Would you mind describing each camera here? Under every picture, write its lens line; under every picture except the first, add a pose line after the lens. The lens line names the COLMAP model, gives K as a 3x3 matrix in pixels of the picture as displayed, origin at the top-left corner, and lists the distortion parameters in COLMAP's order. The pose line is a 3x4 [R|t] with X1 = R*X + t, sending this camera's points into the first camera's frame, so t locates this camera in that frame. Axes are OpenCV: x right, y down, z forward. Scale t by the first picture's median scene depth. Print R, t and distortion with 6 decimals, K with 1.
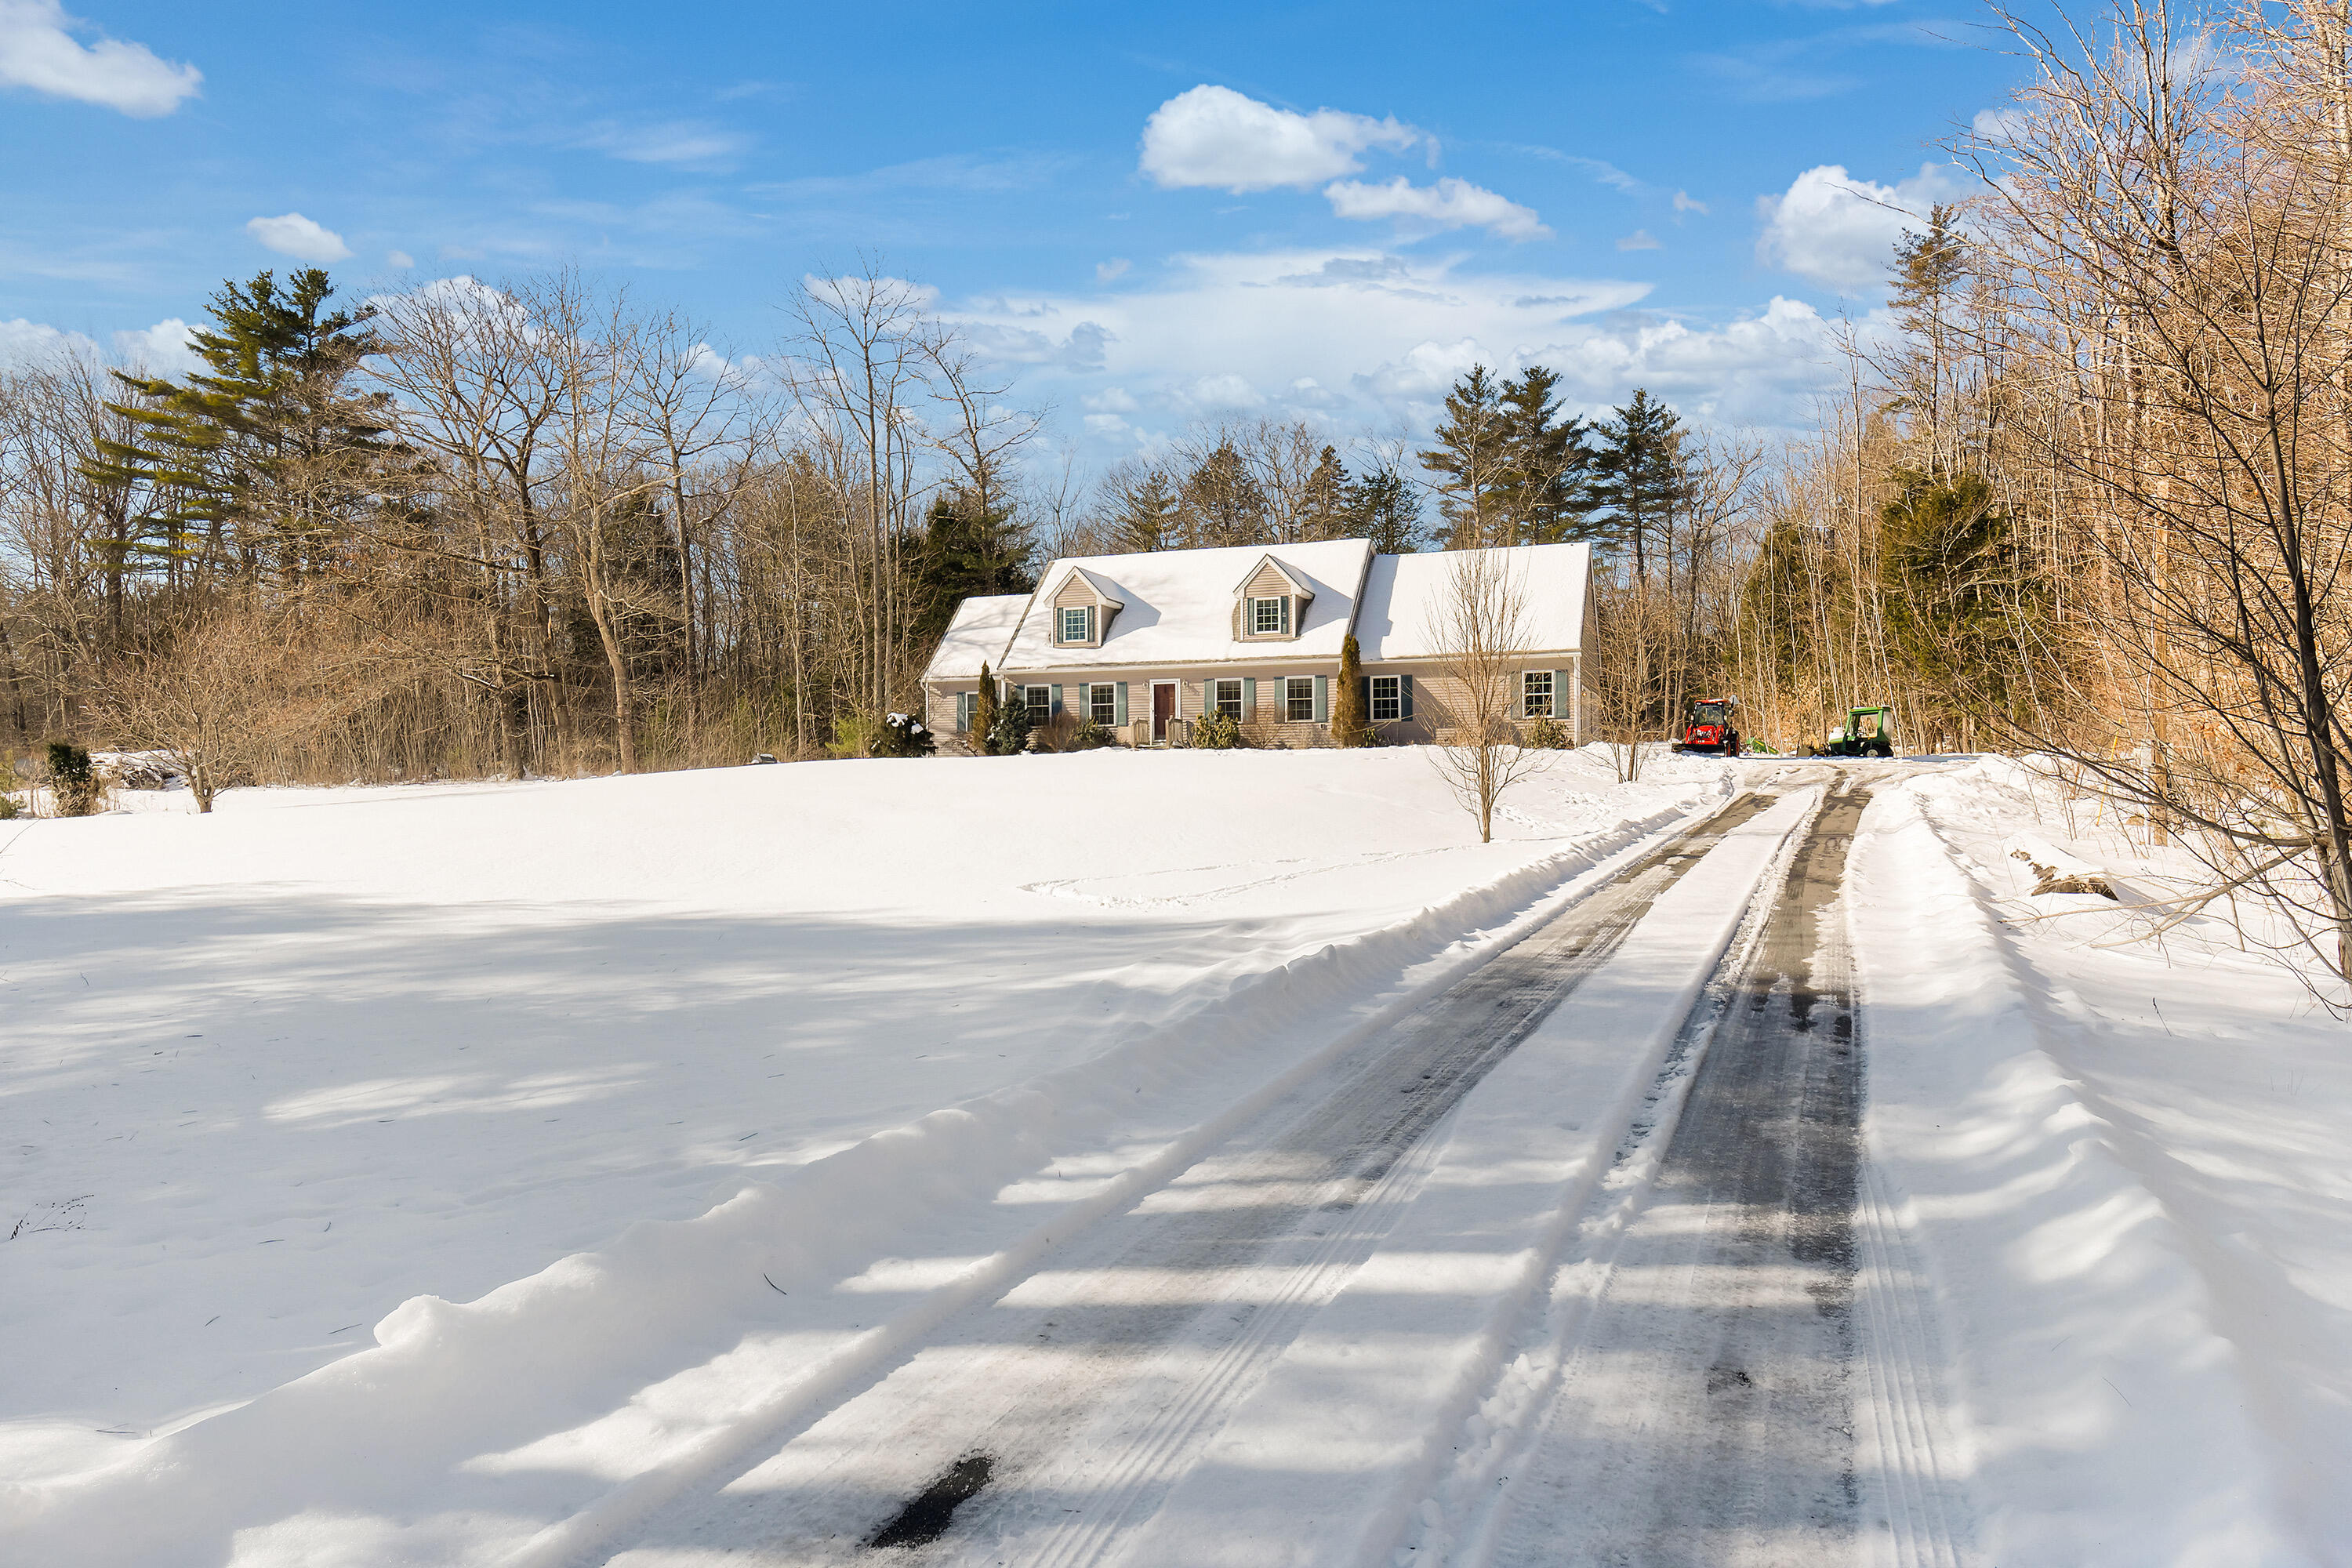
lens RADIAL K [[1682.3, 0, 1171.1], [0, 1682.3, 768.8], [0, 0, 1]] dist [0.020085, -0.001209]
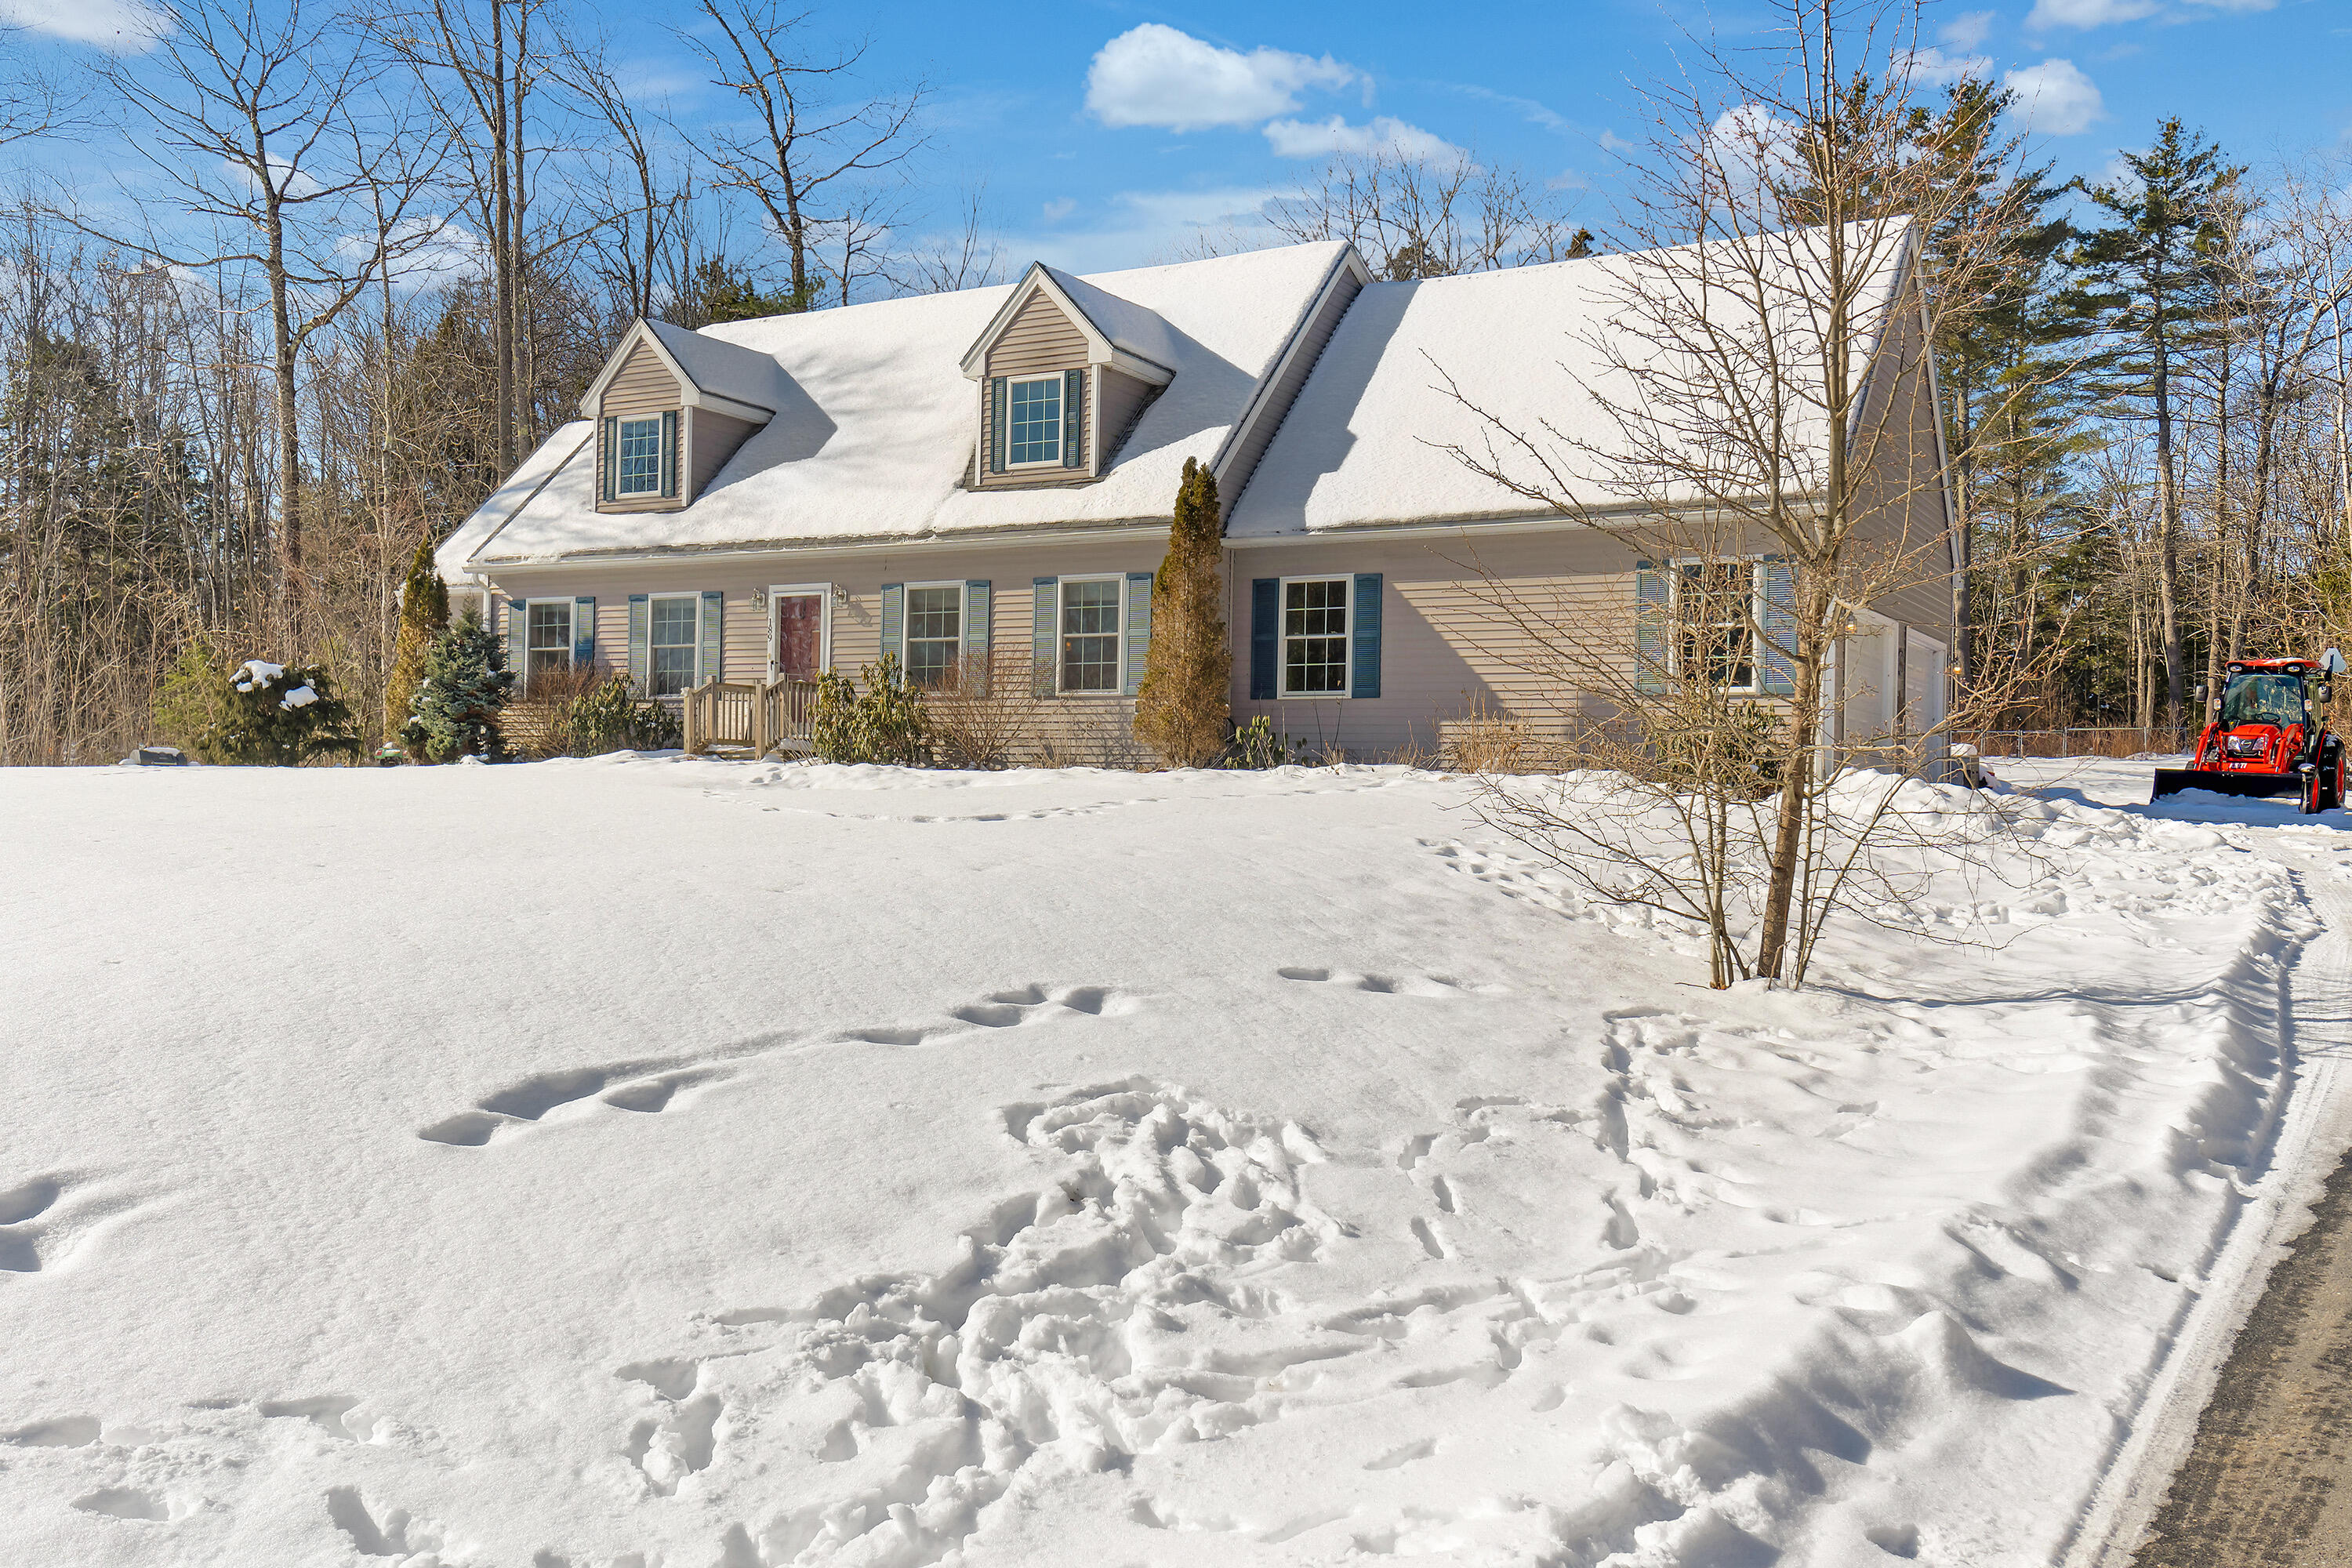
lens RADIAL K [[2019.5, 0, 1174.7], [0, 2019.5, 774.1], [0, 0, 1]] dist [0.002732, -0.004592]
pose [[0.979295, 0.024067, -0.201004, 0.181475], [-0.022873, 0.999704, 0.008261, -0.013601], [0.201143, -0.003492, 0.979556, 0.533468]]
